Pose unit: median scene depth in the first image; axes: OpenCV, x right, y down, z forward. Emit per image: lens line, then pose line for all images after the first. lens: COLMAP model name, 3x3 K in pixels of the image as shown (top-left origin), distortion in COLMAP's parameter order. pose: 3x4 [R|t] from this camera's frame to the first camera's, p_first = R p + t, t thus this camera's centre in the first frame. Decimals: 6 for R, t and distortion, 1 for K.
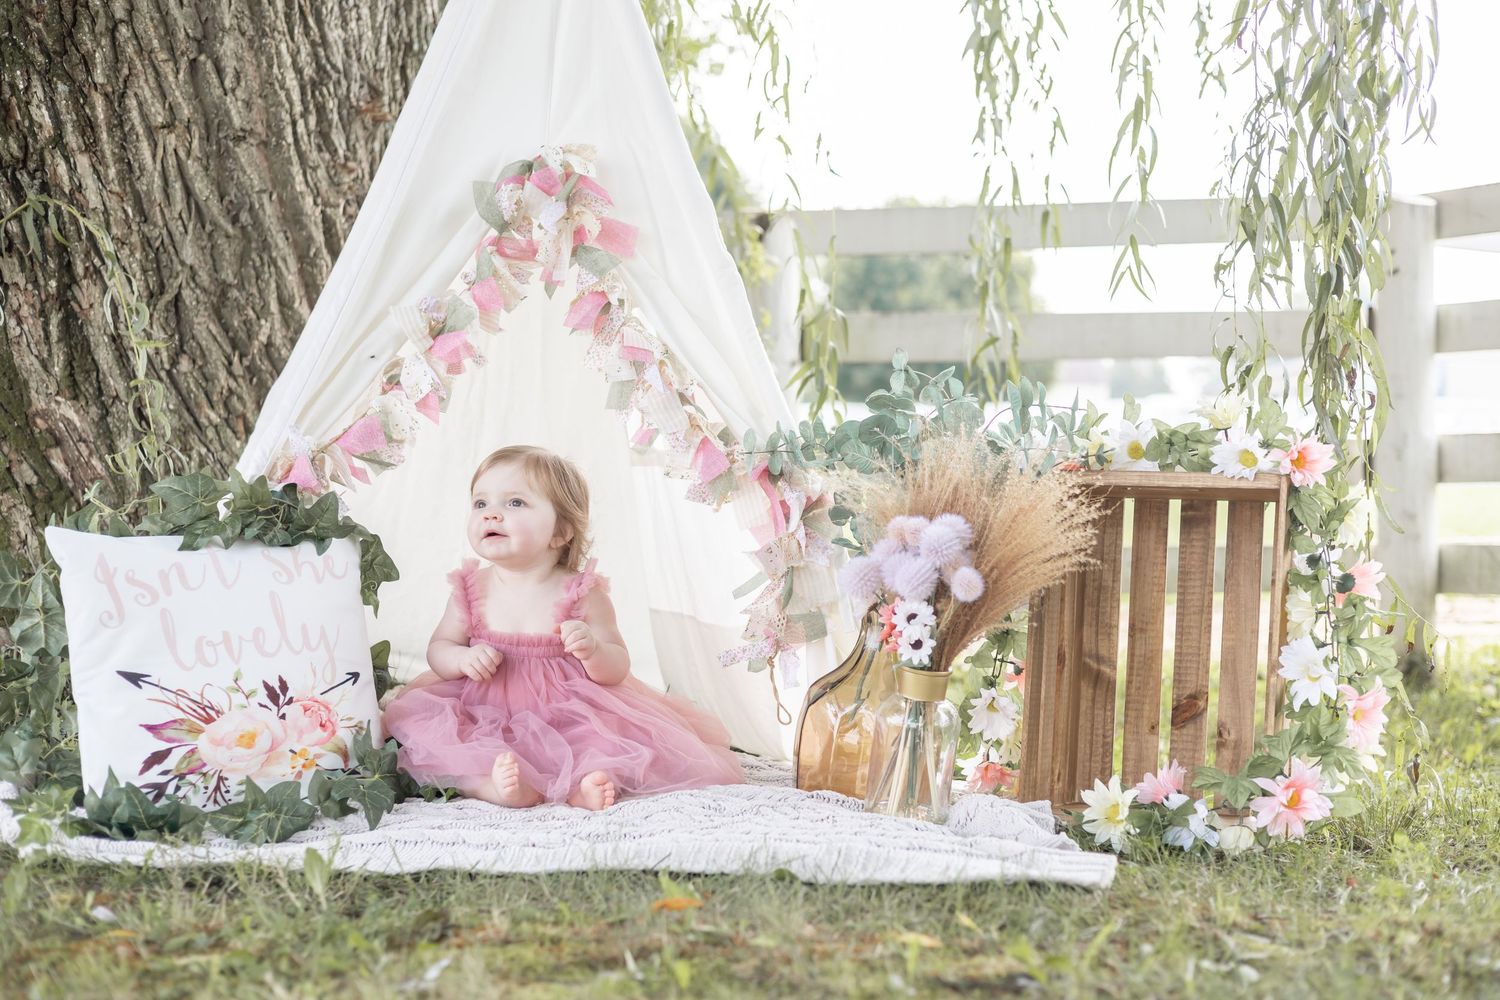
lens RADIAL K [[2130.9, 0, 750.0], [0, 2130.9, 500.0], [0, 0, 1]] dist [-0.011008, 0.105499]
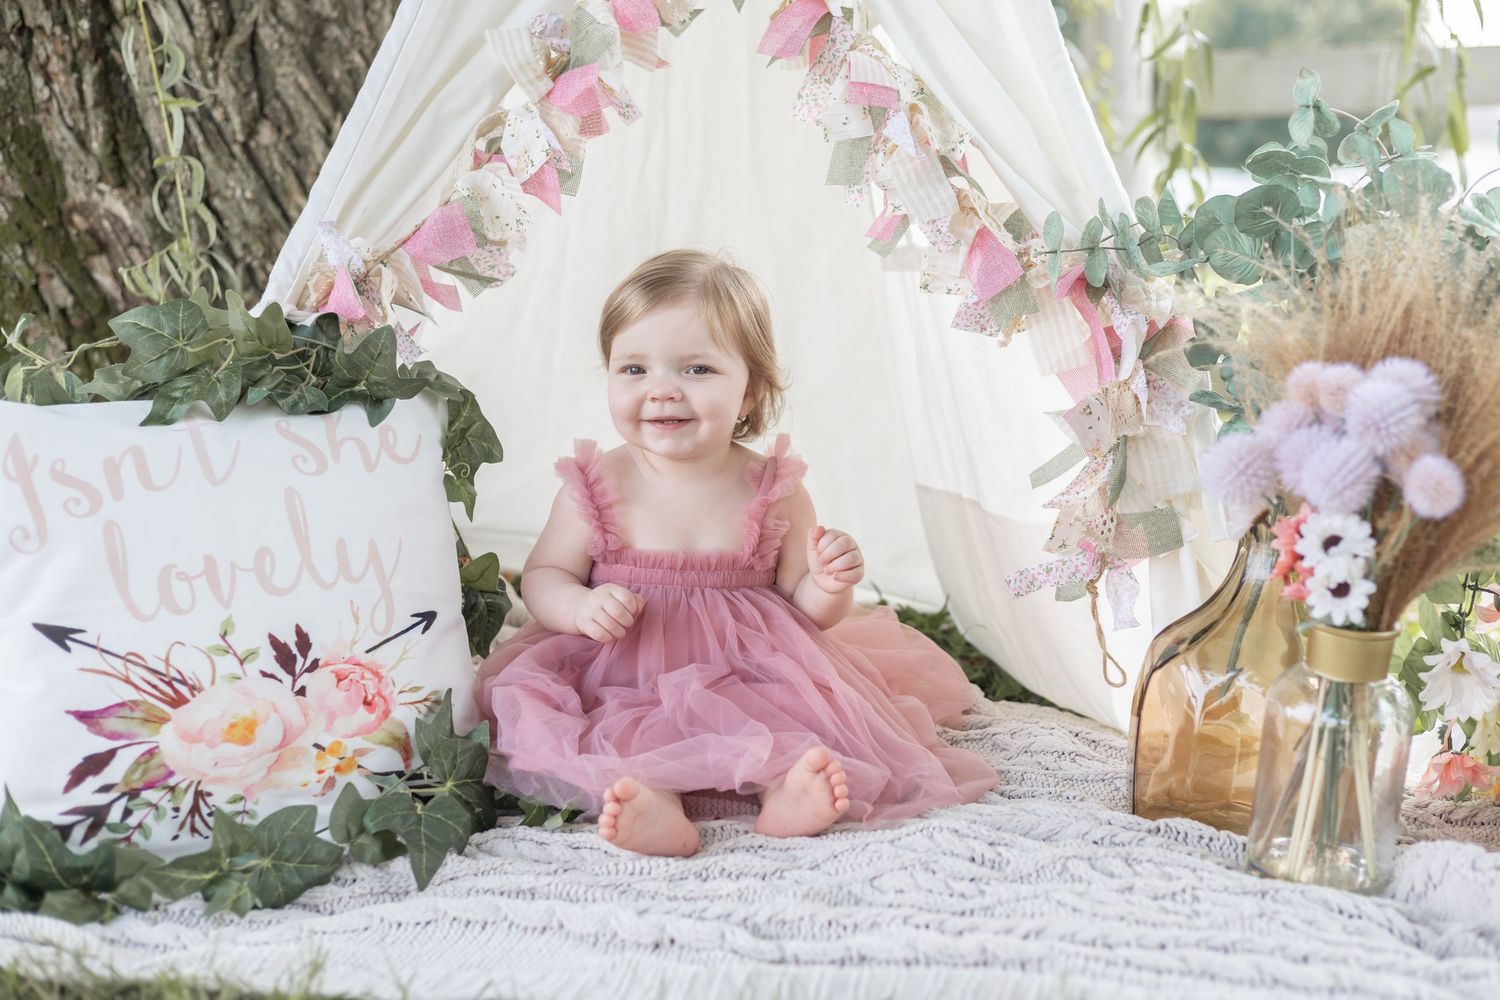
lens RADIAL K [[2320.5, 0, 801.6], [0, 2320.5, 478.4], [0, 0, 1]] dist [-0.020770, 0.185004]
pose [[0.991498, -0.005767, -0.129997, 0.011031], [0.016638, 0.996436, 0.082694, -0.010458], [0.129056, -0.084154, 0.988060, 0.252235]]
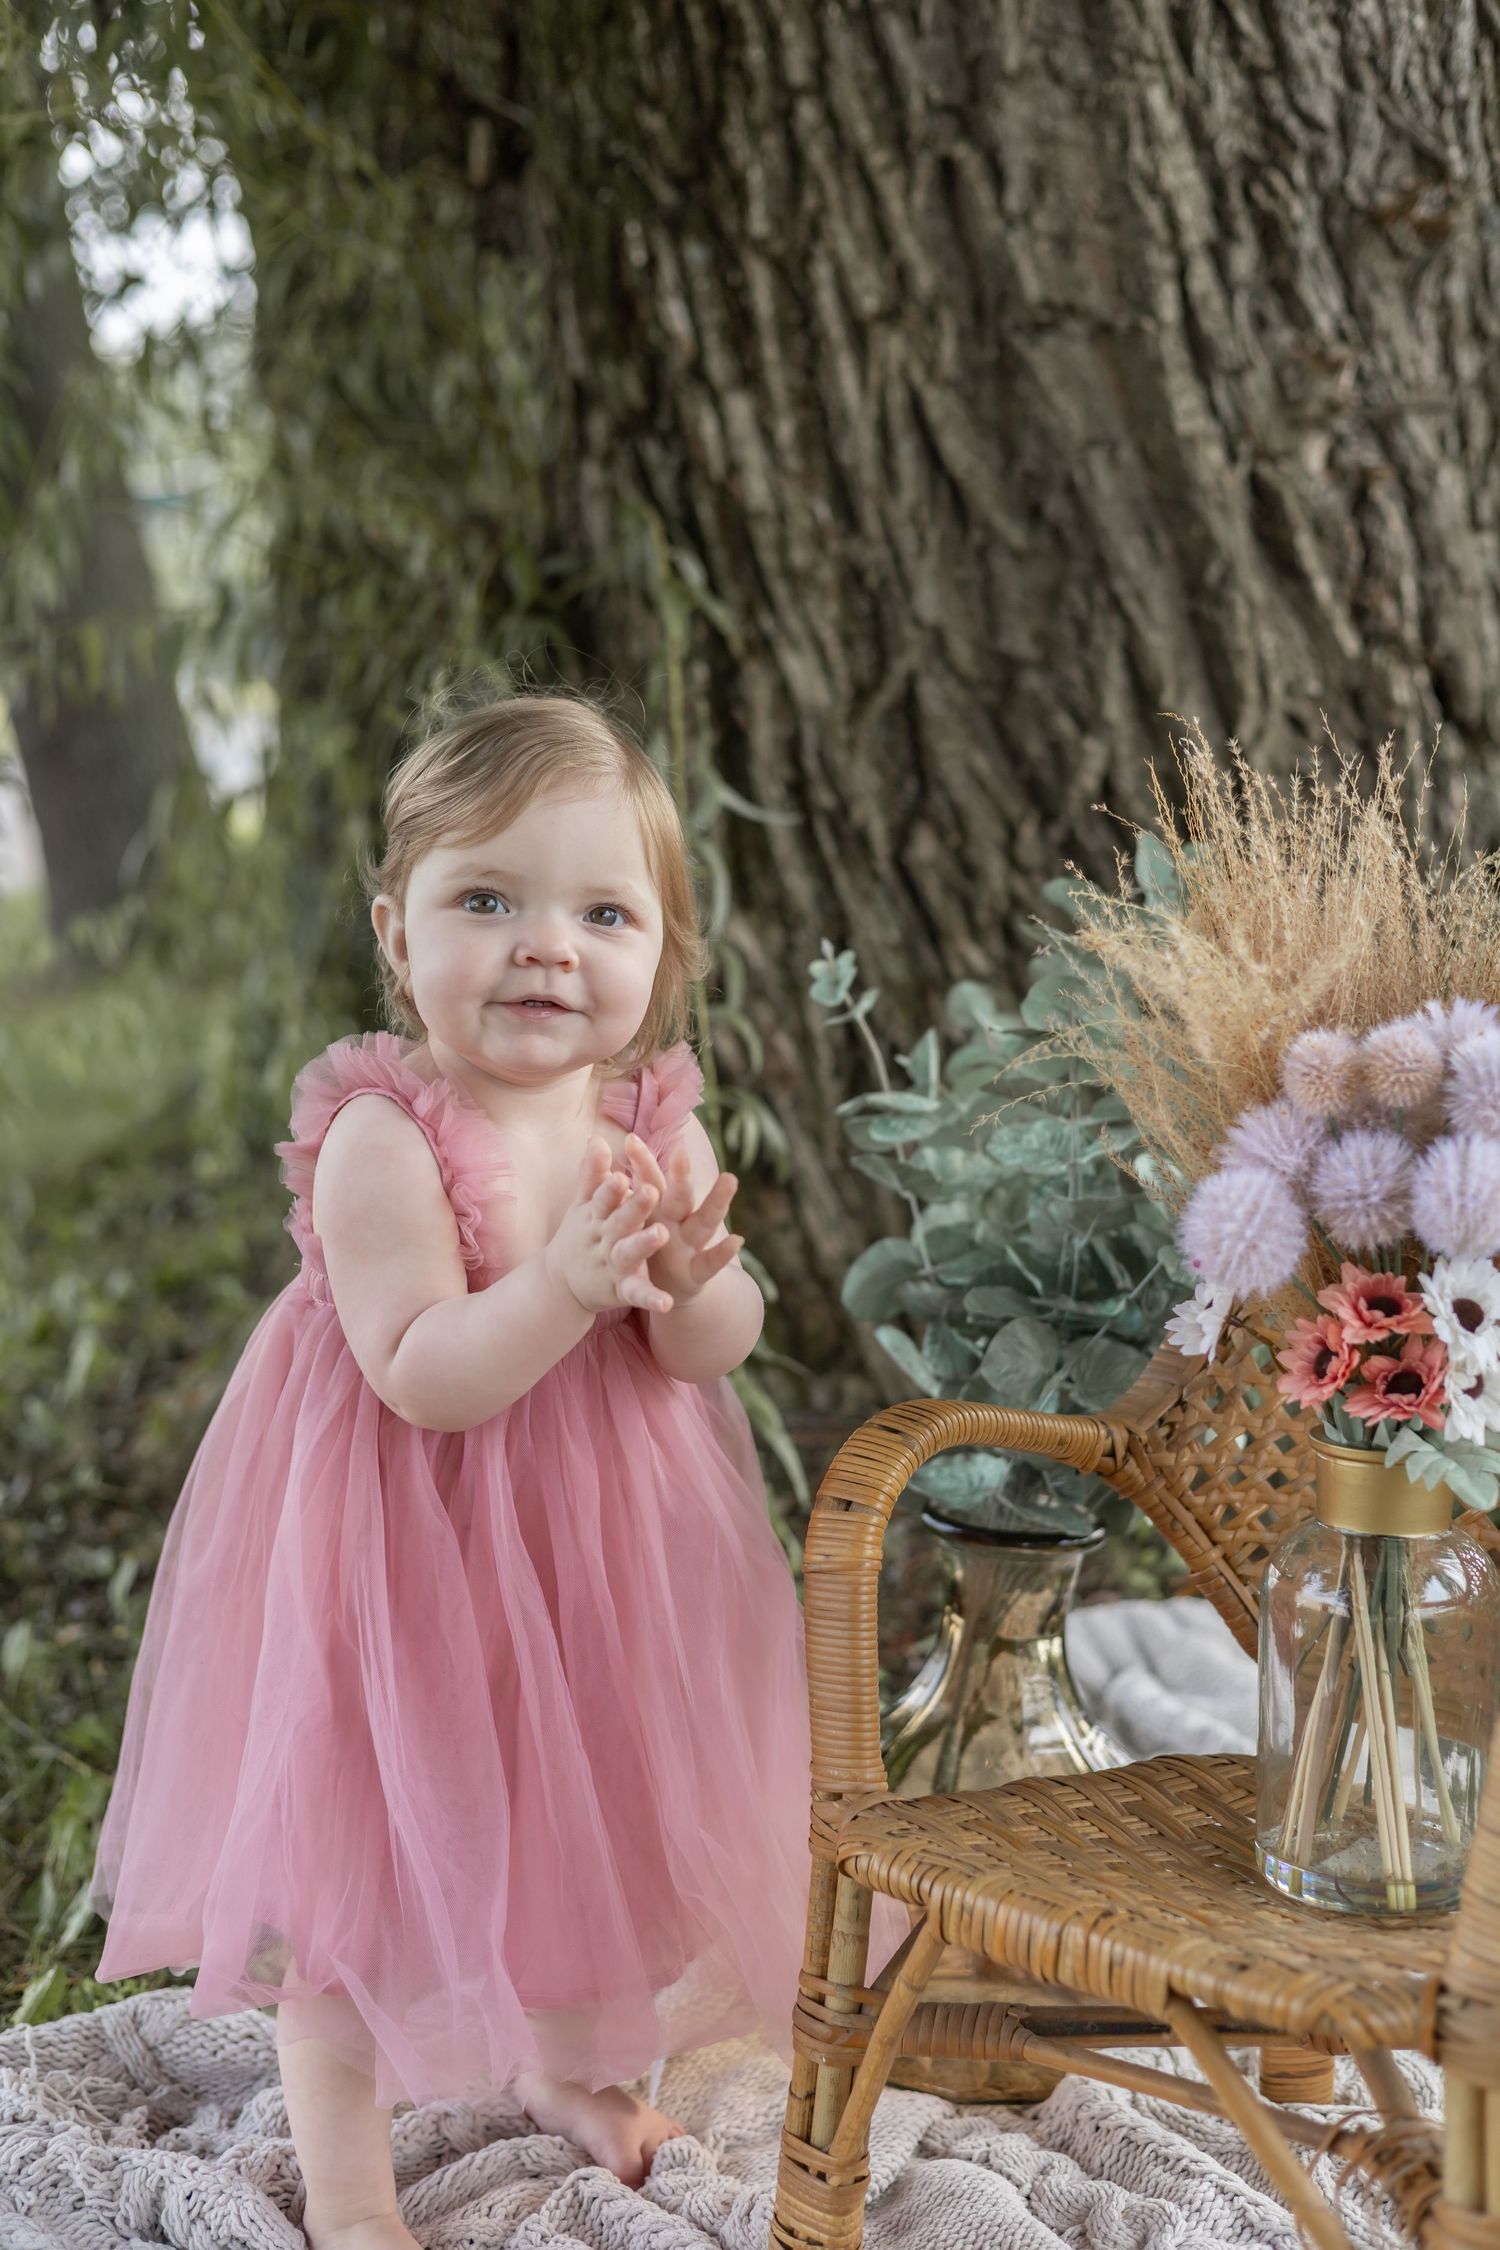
lens RADIAL K [[3196.3, 0, 750.0], [0, 3196.3, 1125.0], [0, 0, 1]] dist [-0.011008, 0.105499]
pose [[0.785004, 0.069440, -0.615586, 0.133874], [0.012659, 0.991692, 0.128009, -0.092617], [0.619361, -0.108281, 0.777604, 0.436987]]
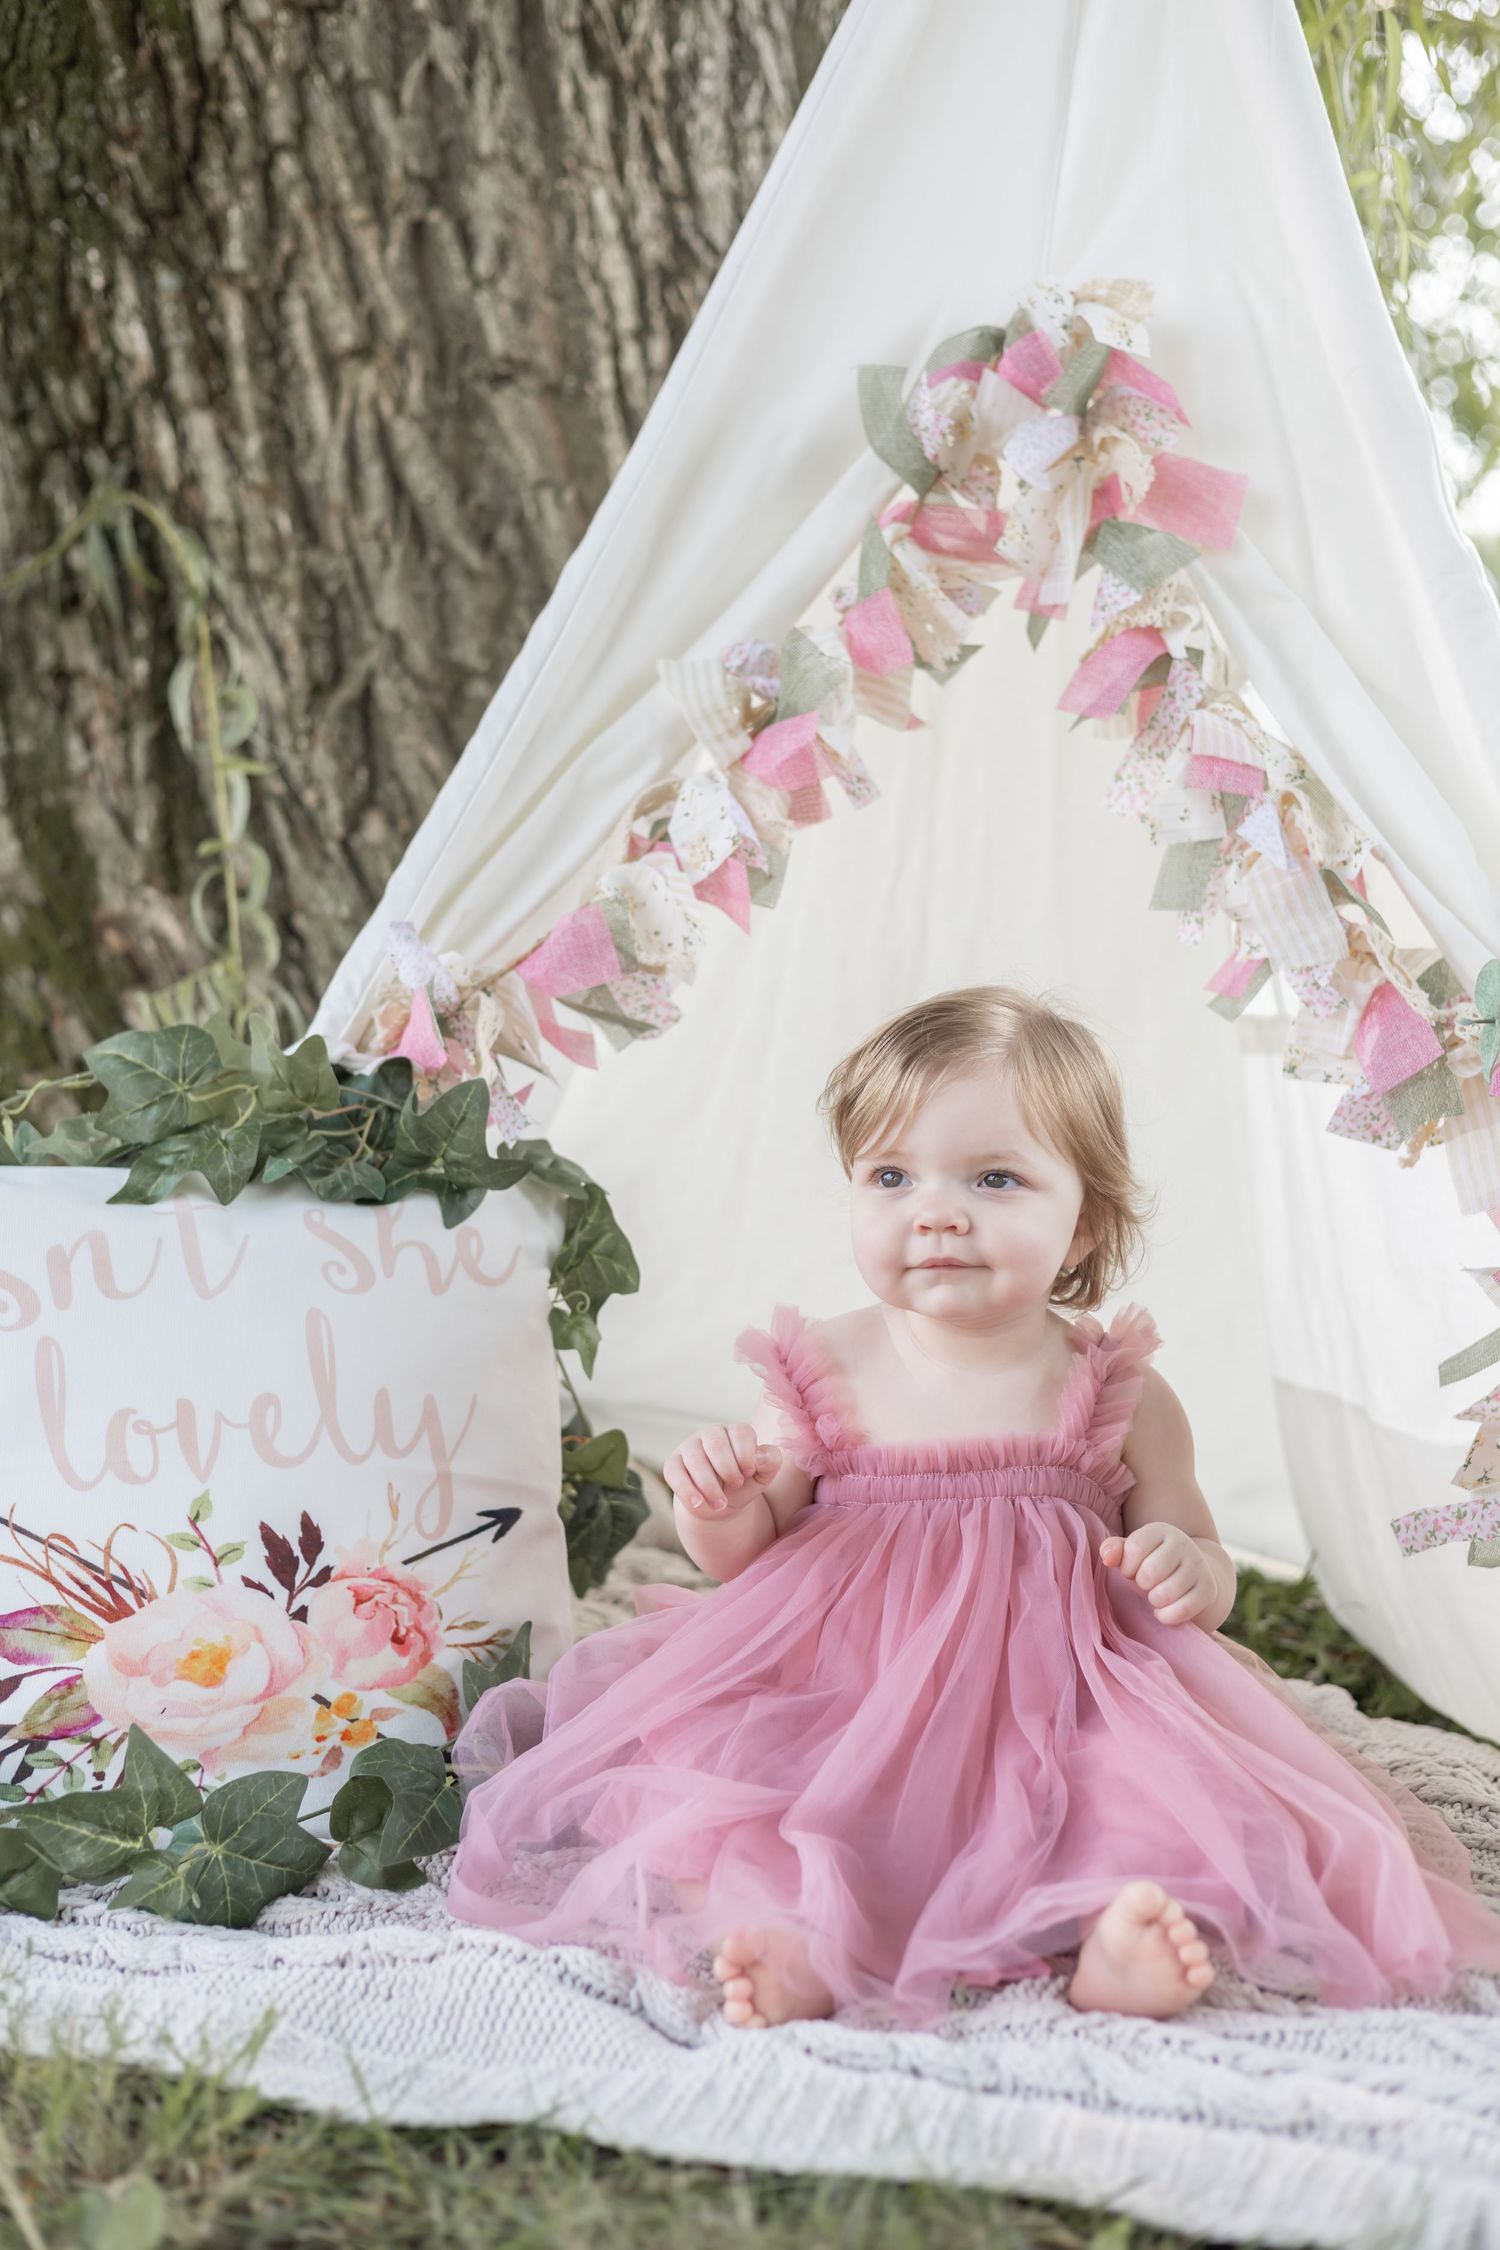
lens RADIAL K [[3196.3, 0, 750.0], [0, 3196.3, 1125.0], [0, 0, 1]] dist [-0.011008, 0.105499]
pose [[0.965065, 0.038502, -0.259166, 0.016713], [-0.039677, 0.999212, 0.000699, 0.001828], [0.258988, 0.009608, 0.965833, 0.300959]]
